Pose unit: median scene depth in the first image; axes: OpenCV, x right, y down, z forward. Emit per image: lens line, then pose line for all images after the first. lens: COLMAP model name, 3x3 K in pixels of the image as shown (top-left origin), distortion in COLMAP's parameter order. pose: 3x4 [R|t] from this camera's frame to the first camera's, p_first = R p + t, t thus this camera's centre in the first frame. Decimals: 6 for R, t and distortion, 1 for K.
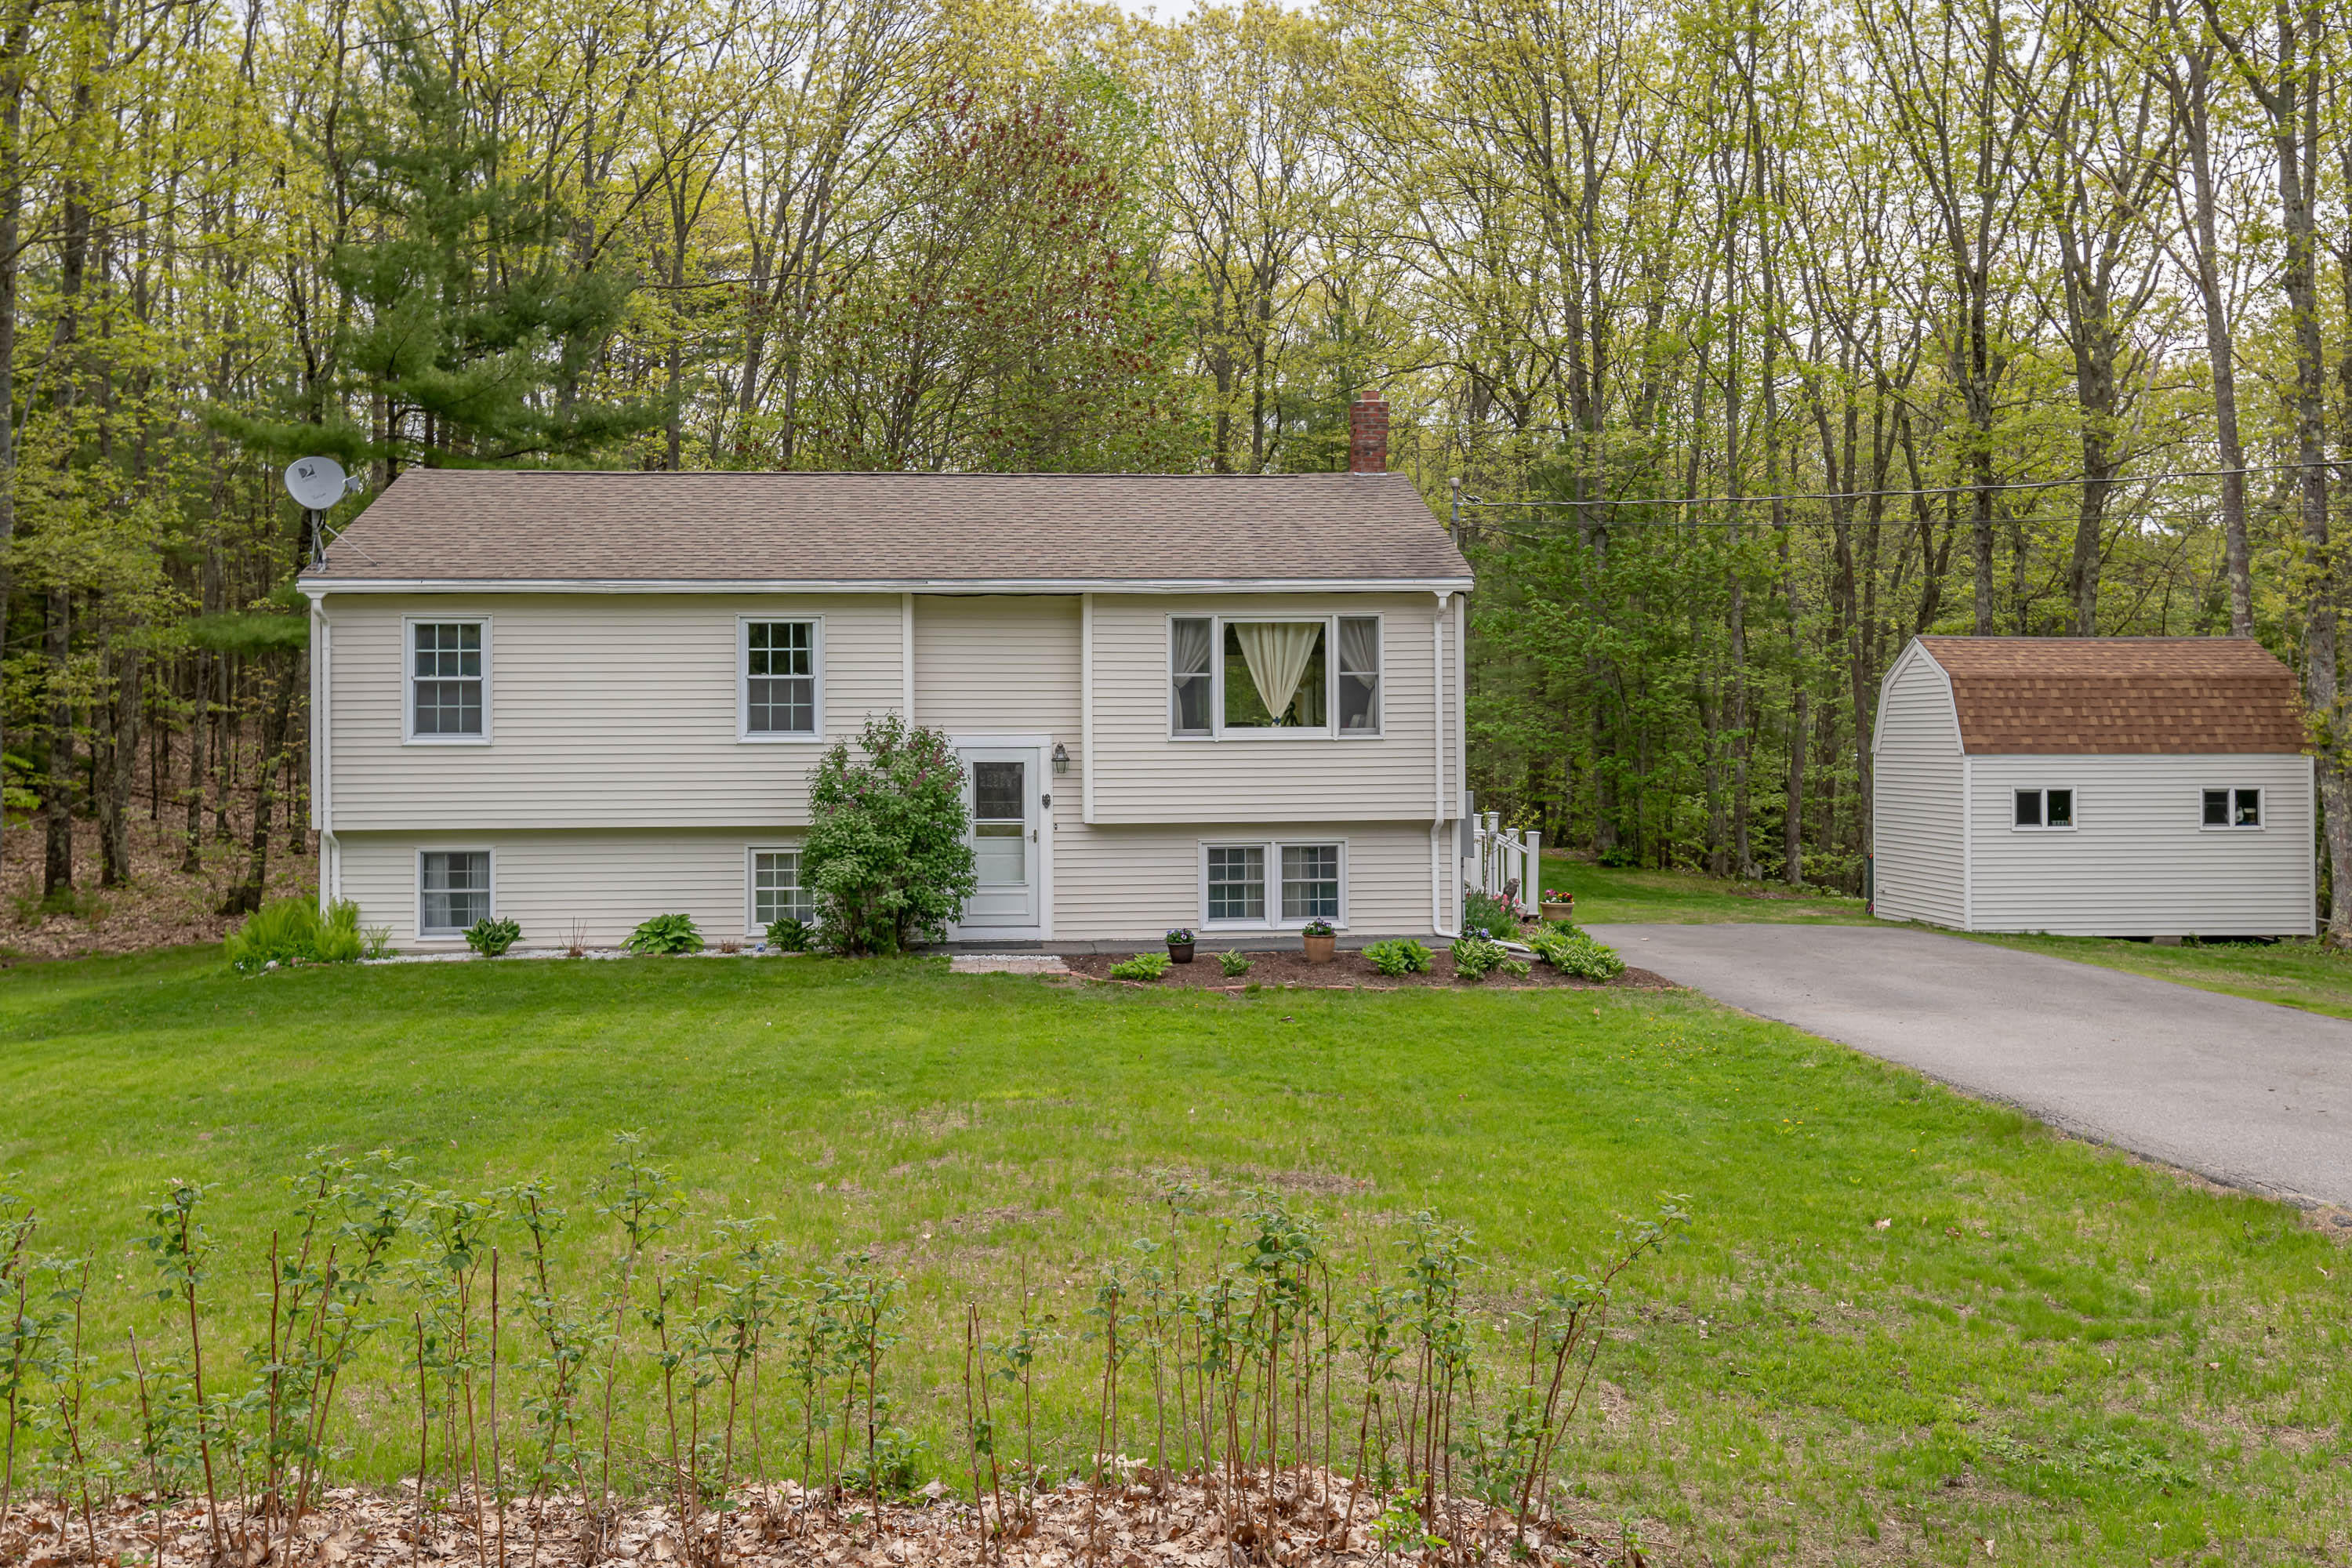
lens RADIAL K [[2026.5, 0, 1173.5], [0, 2026.5, 763.0], [0, 0, 1]] dist [0.009654, -0.003759]
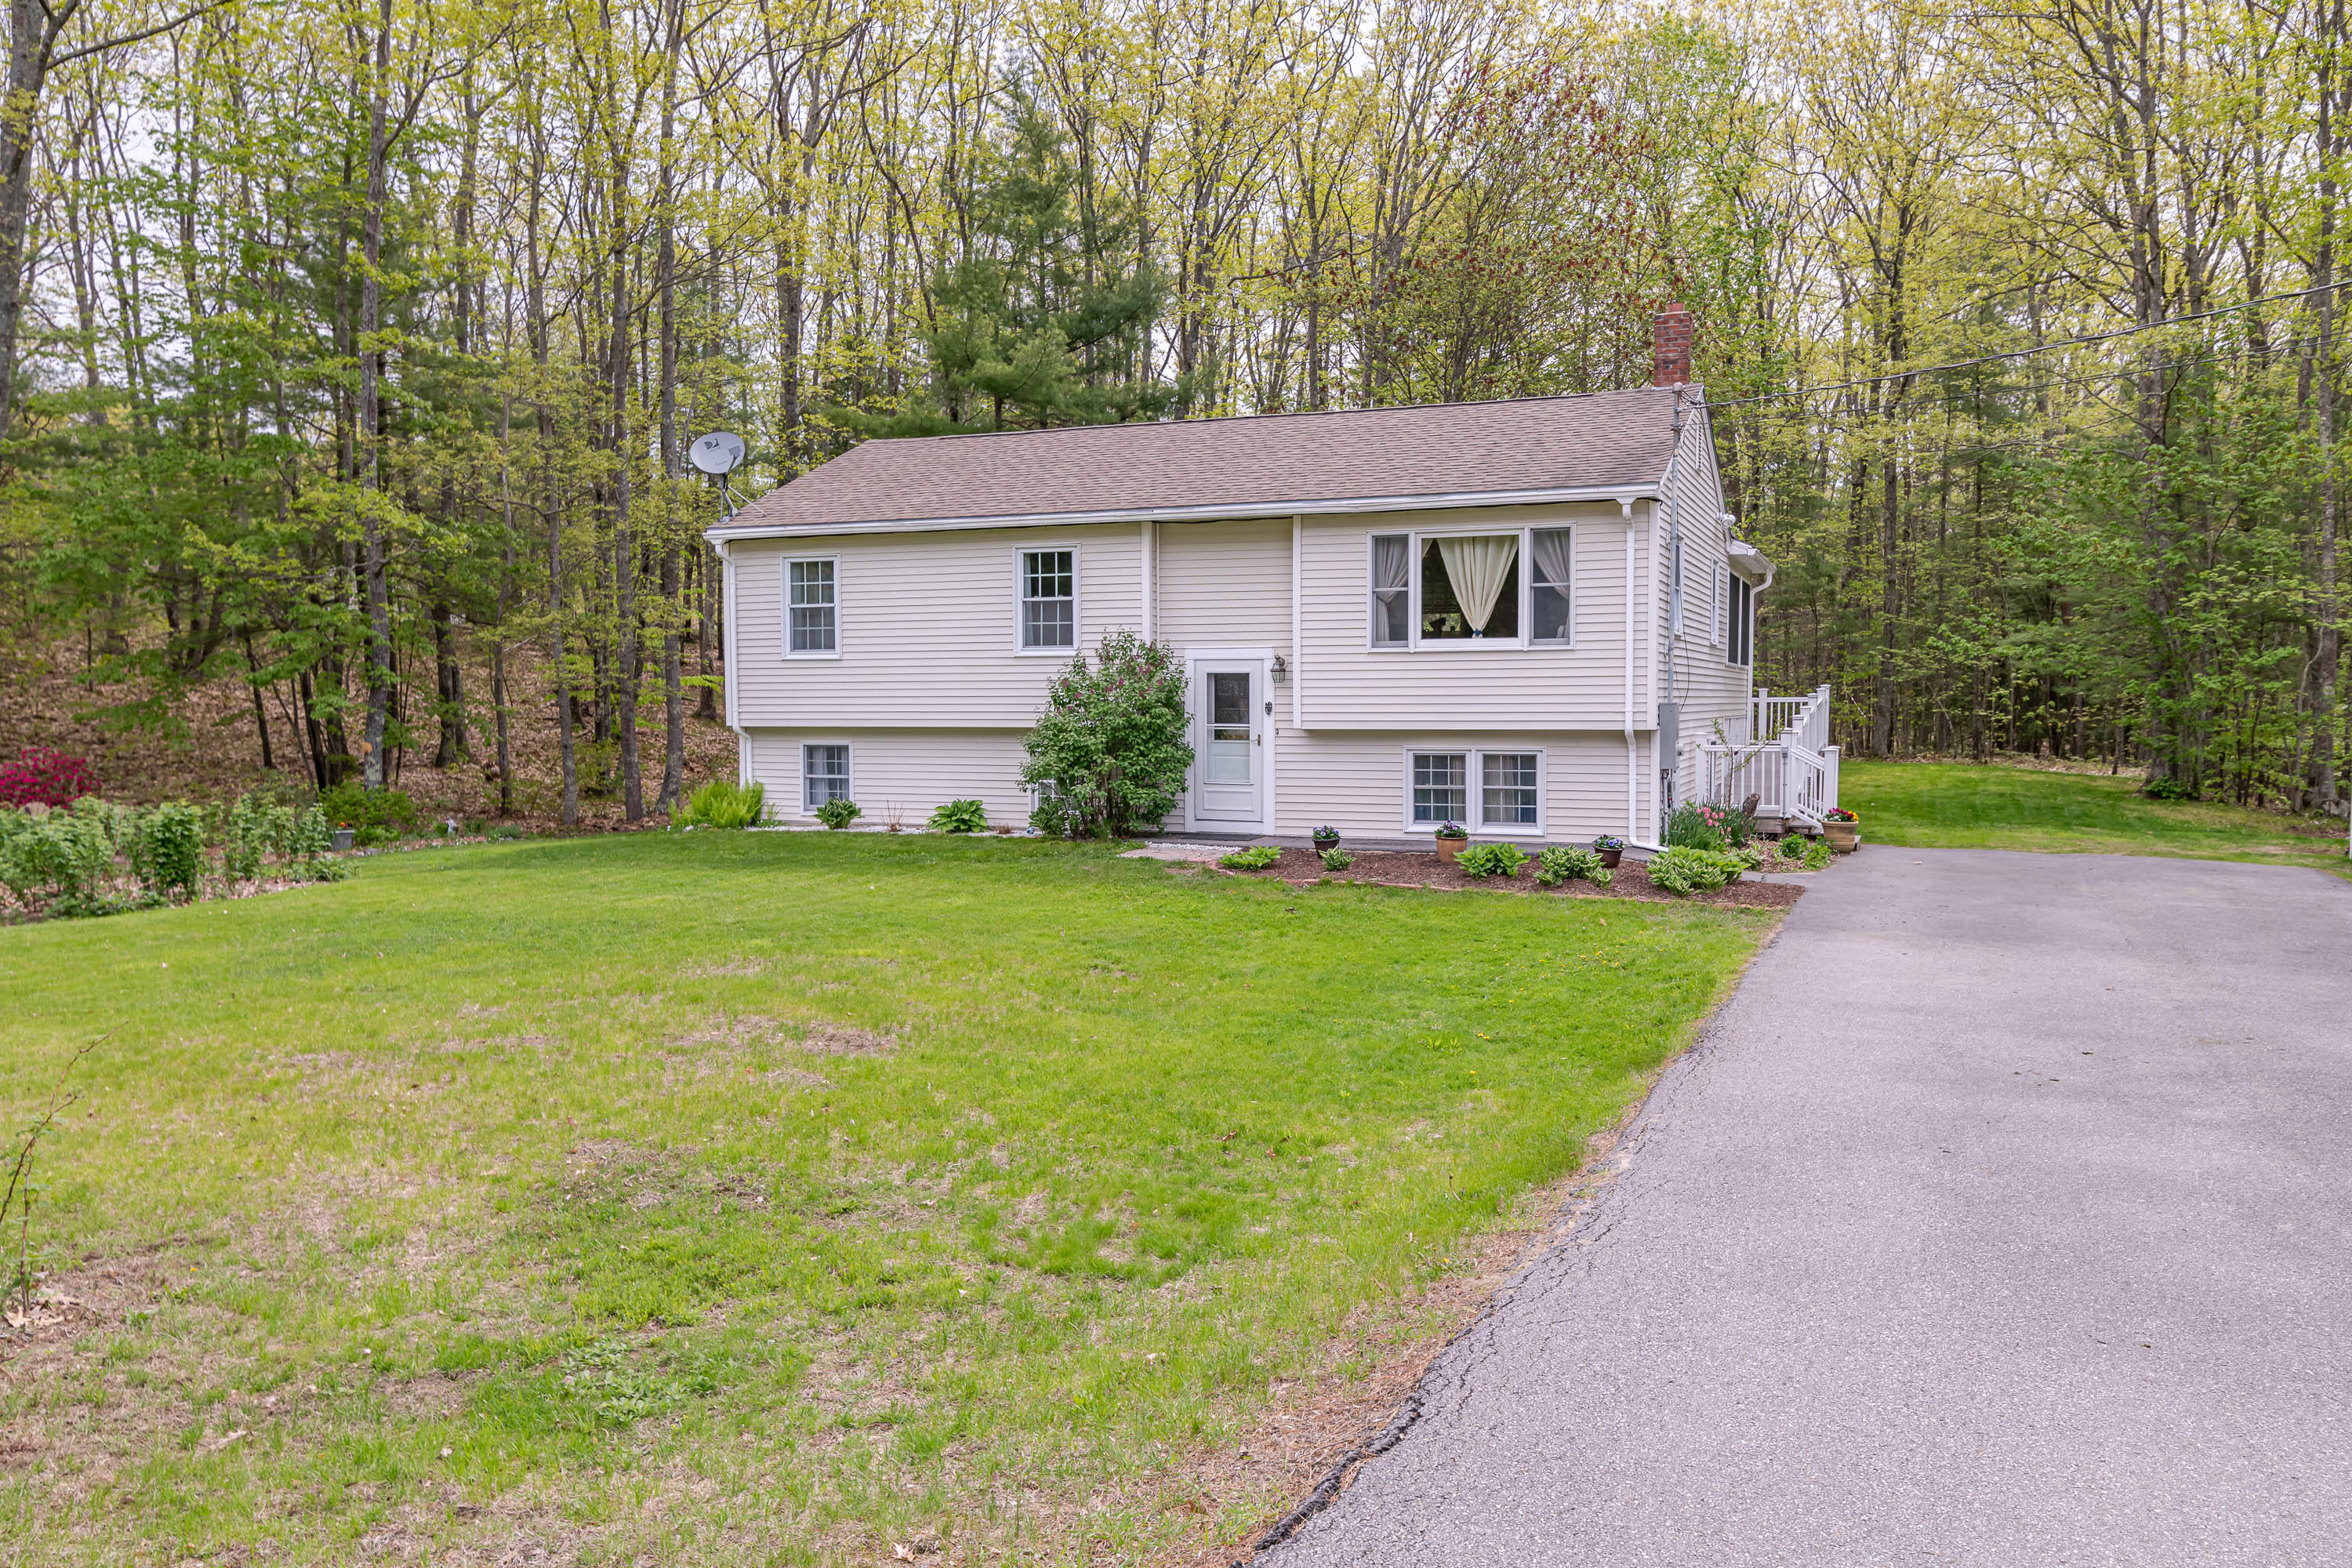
lens RADIAL K [[1748.3, 0, 1186.7], [0, 1748.3, 798.3], [0, 0, 1]] dist [-0.002626, -0.002327]
pose [[0.895115, 0.030397, -0.444797, 0.323530], [-0.004390, 0.998226, 0.059385, 0.011626], [0.445813, -0.051204, 0.893660, 0.135483]]
